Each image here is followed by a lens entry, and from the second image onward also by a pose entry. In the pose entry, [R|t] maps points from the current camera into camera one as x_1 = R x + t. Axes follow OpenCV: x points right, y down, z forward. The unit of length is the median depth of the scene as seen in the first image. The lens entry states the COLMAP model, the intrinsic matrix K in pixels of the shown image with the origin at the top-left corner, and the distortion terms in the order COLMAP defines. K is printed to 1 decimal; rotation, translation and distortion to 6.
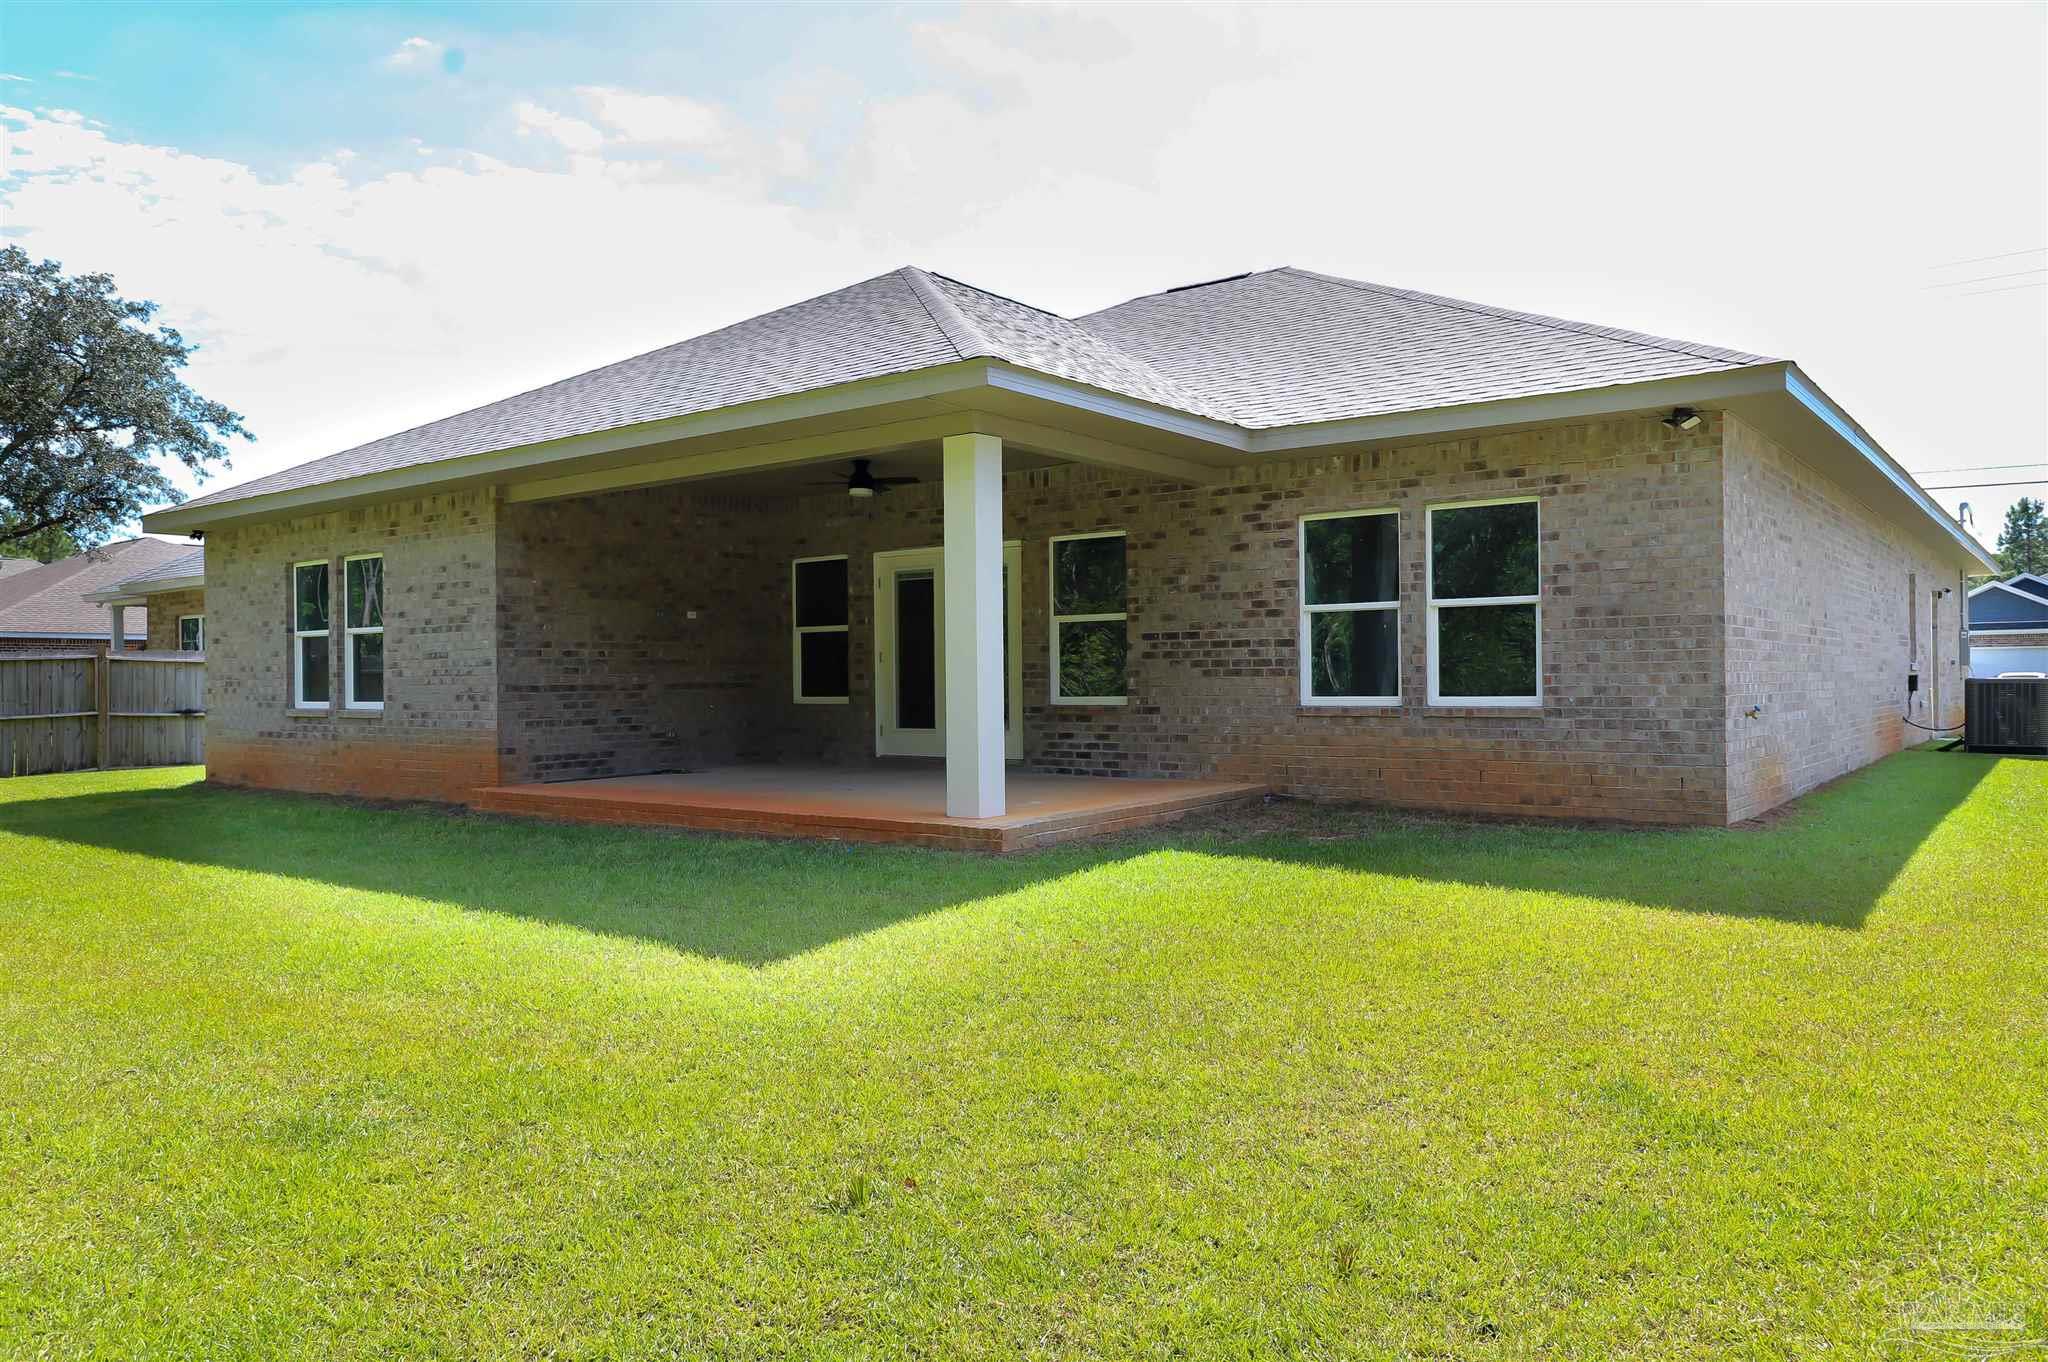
lens RADIAL K [[1422.8, 0, 1024.0], [0, 1422.8, 681.0], [0, 0, 1]] dist [0.002568, 0.003002]
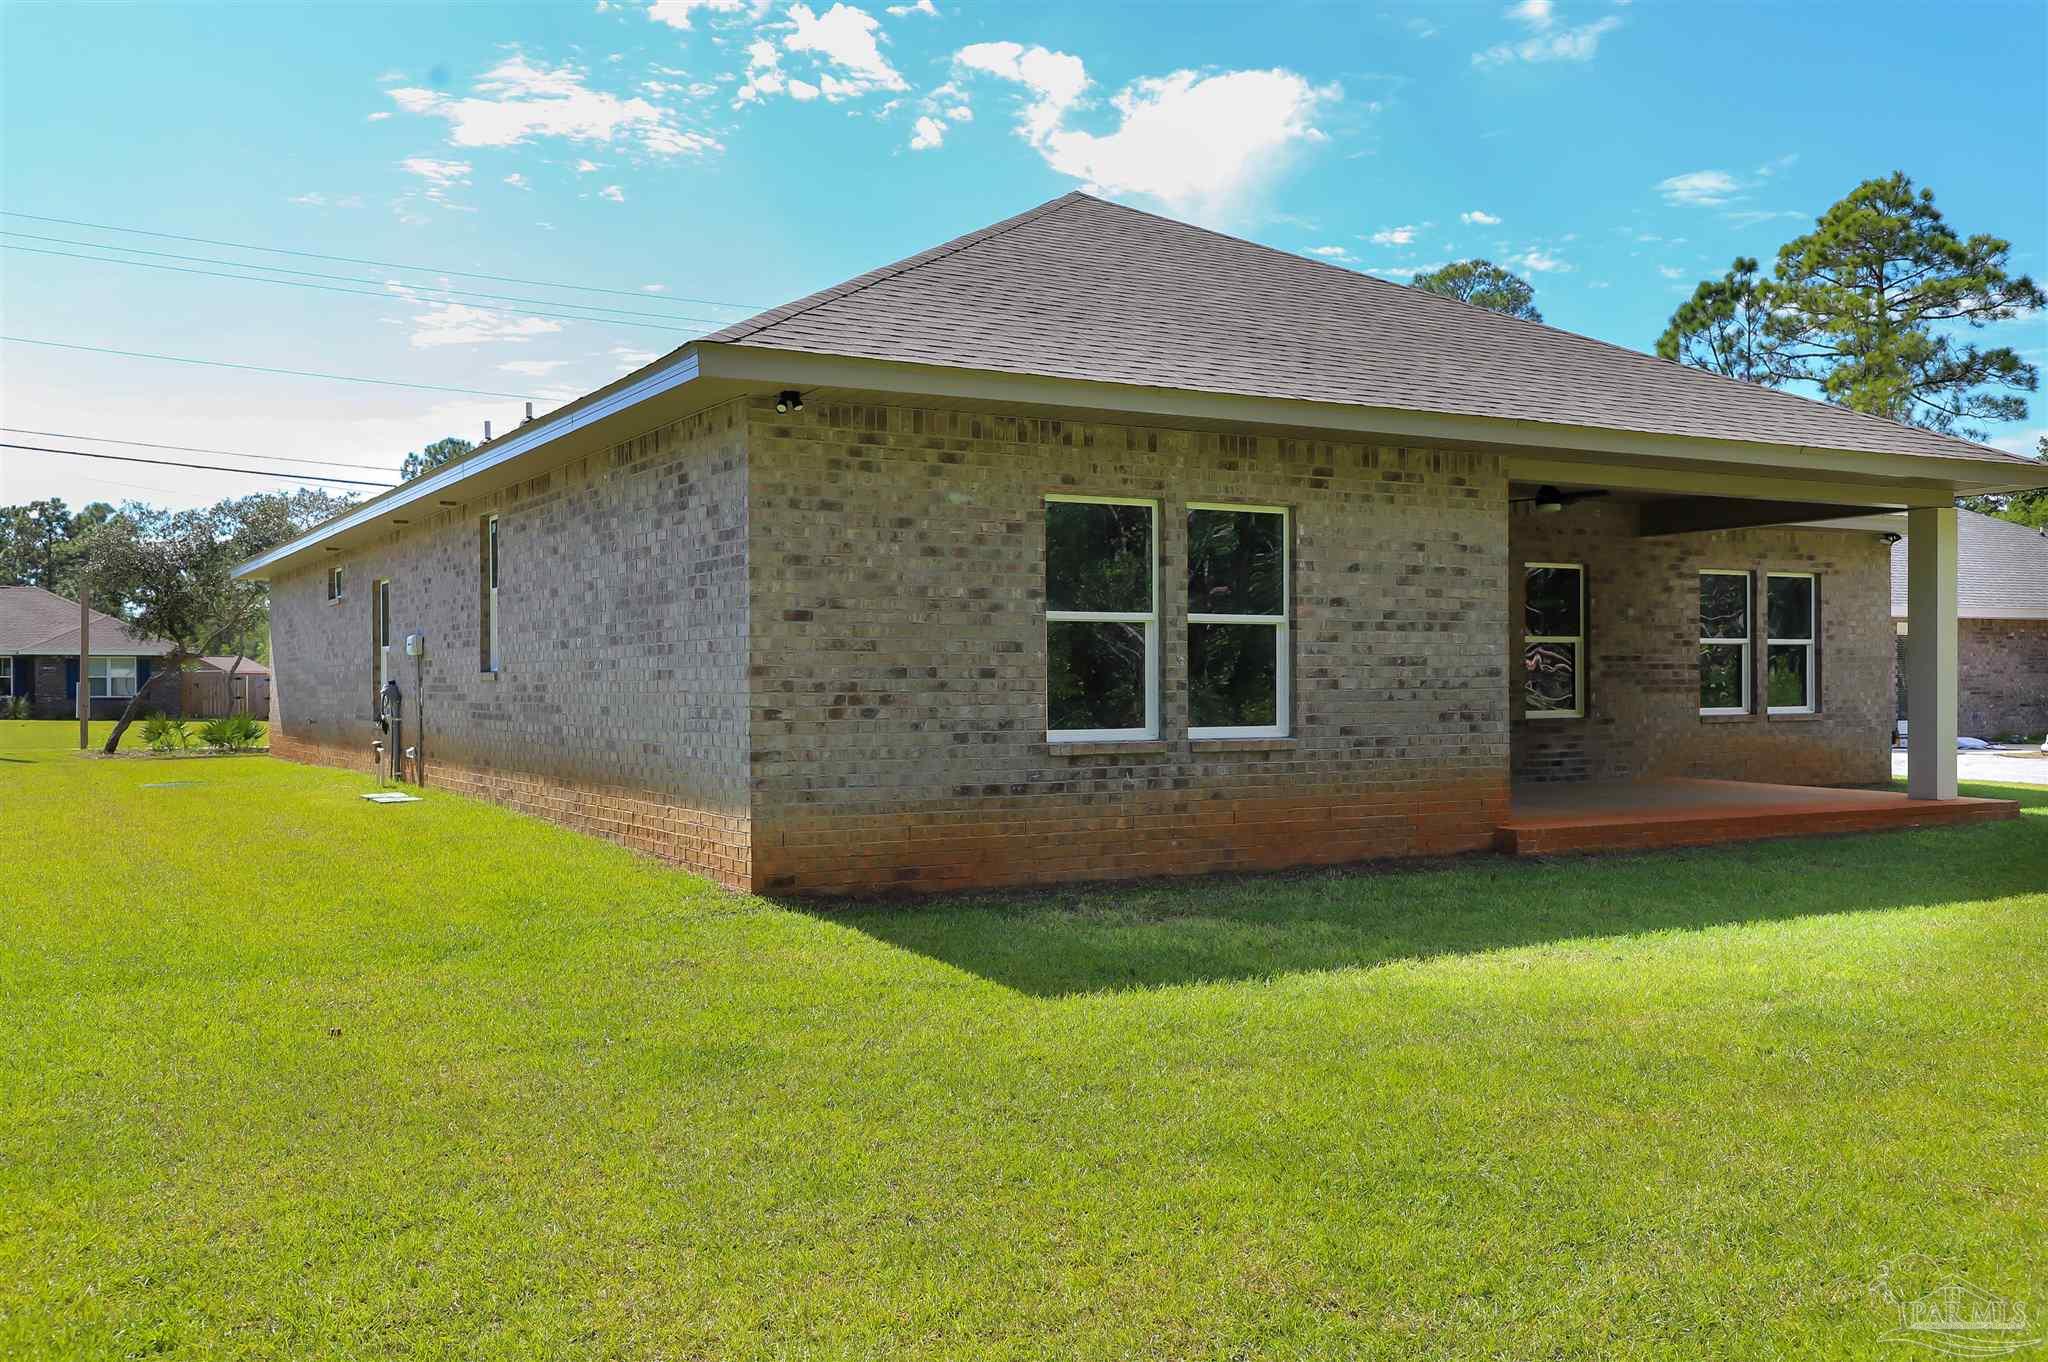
lens RADIAL K [[1794.8, 0, 1024.0], [0, 1794.8, 681.0], [0, 0, 1]] dist [0.067111, 0.001987]
pose [[0.366244, 0.009235, 0.930473, -1.405038], [0.001700, 0.999942, -0.010593, 0.002283], [-0.930517, 0.005462, 0.366208, 0.862618]]
